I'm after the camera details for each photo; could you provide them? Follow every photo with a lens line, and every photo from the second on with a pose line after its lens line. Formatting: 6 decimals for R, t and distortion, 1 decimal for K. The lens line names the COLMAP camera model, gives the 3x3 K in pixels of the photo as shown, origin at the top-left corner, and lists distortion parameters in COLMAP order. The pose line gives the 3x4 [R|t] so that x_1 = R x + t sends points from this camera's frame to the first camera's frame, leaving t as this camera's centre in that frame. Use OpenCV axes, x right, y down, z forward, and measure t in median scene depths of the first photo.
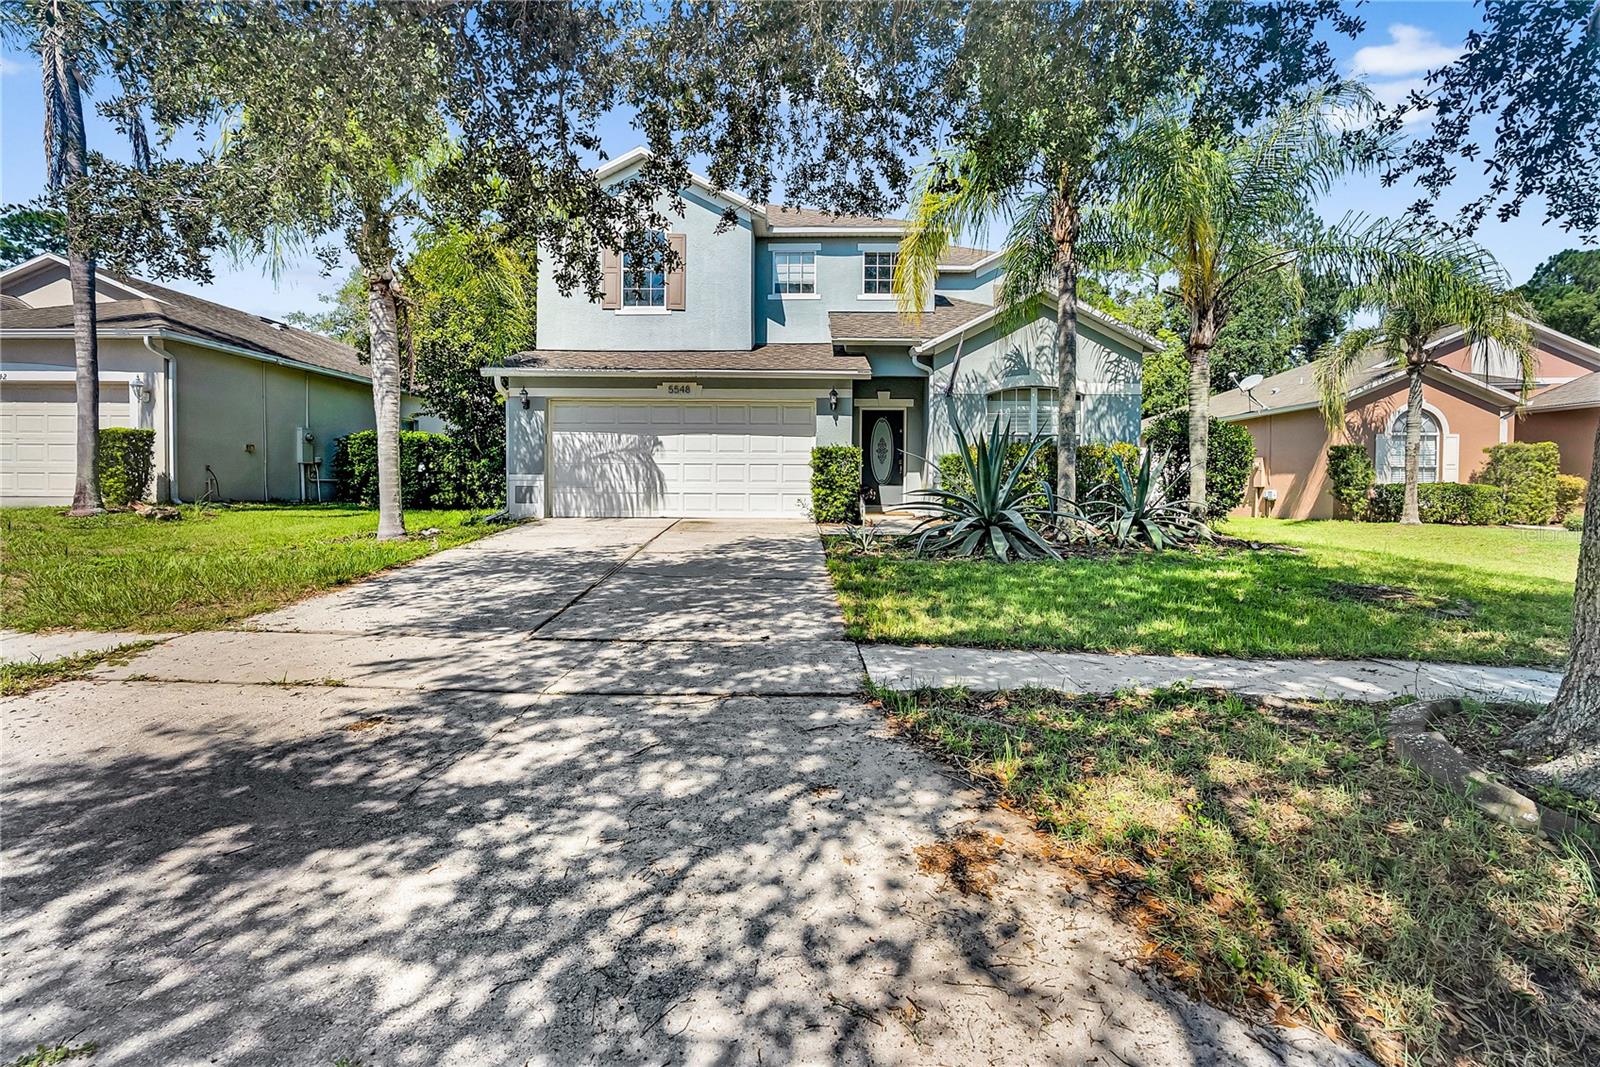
lens RADIAL K [[729.5, 0, 797.0], [0, 729.5, 510.2], [0, 0, 1]] dist [0.000025, 0.000227]
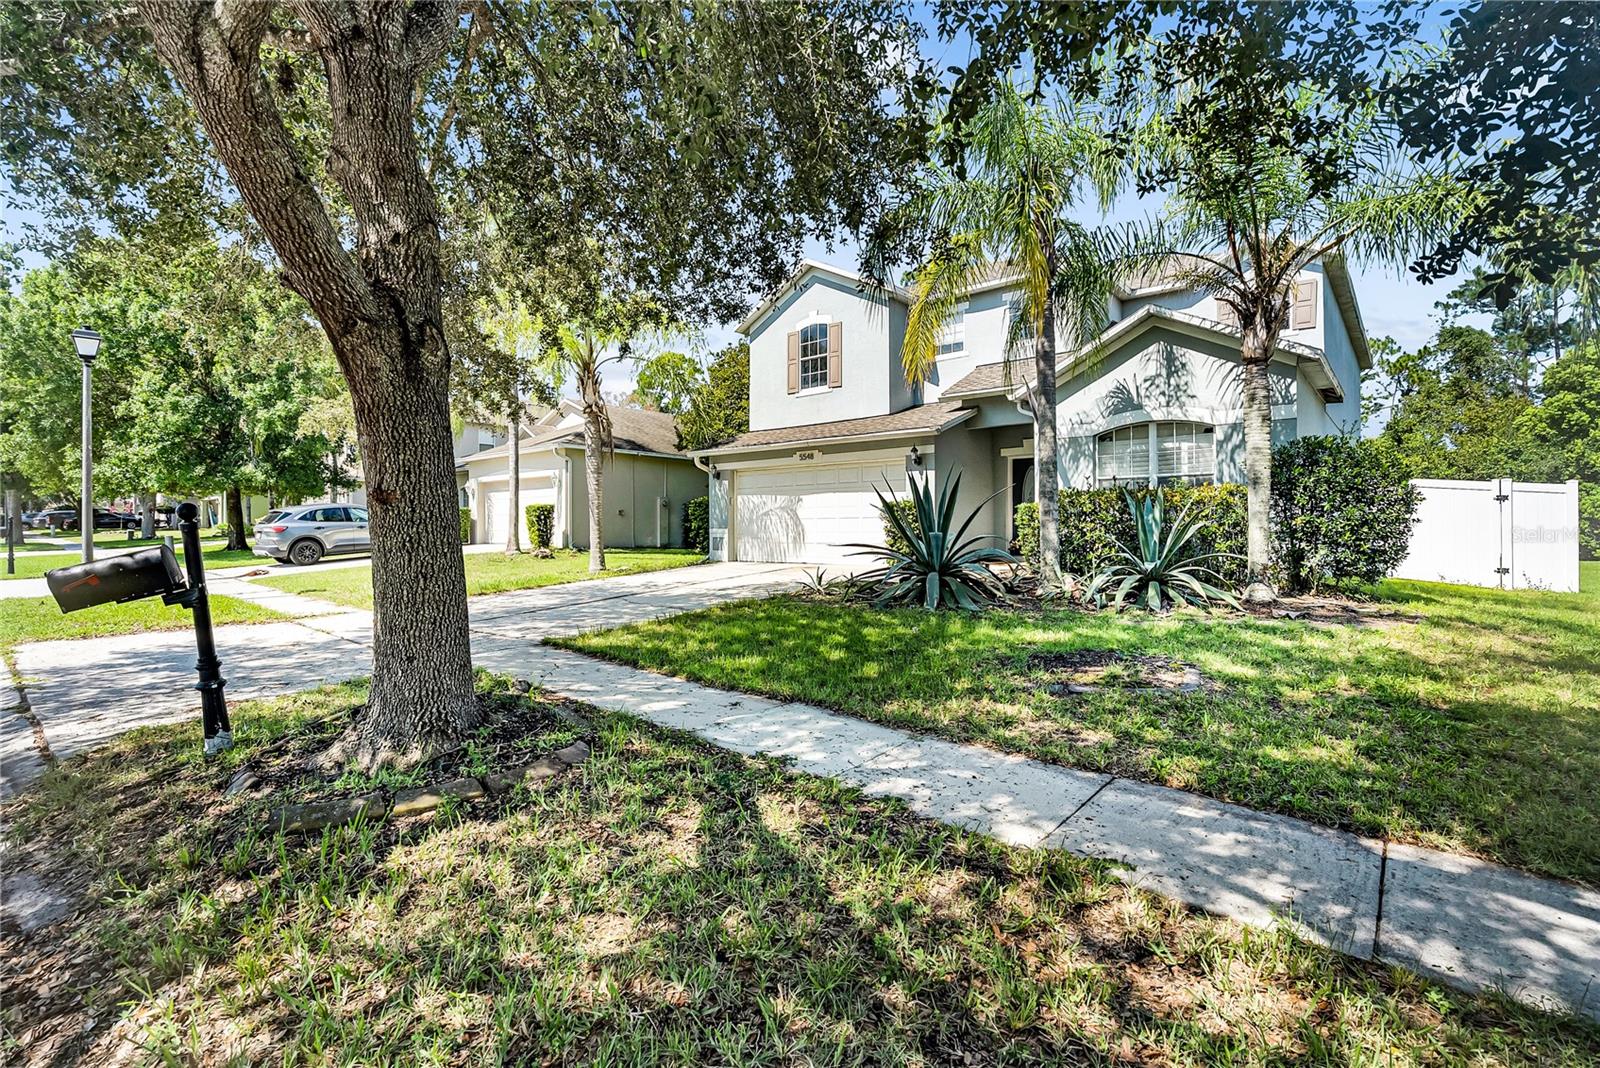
lens RADIAL K [[726.2, 0, 797.7], [0, 726.2, 521.3], [0, 0, 1]] dist [-0.000159, 0.000621]
pose [[0.769913, -0.015144, -0.637970, 0.558215], [-0.015745, 0.998963, -0.042714, -0.007619], [0.637955, 0.042931, 0.768876, 0.072401]]
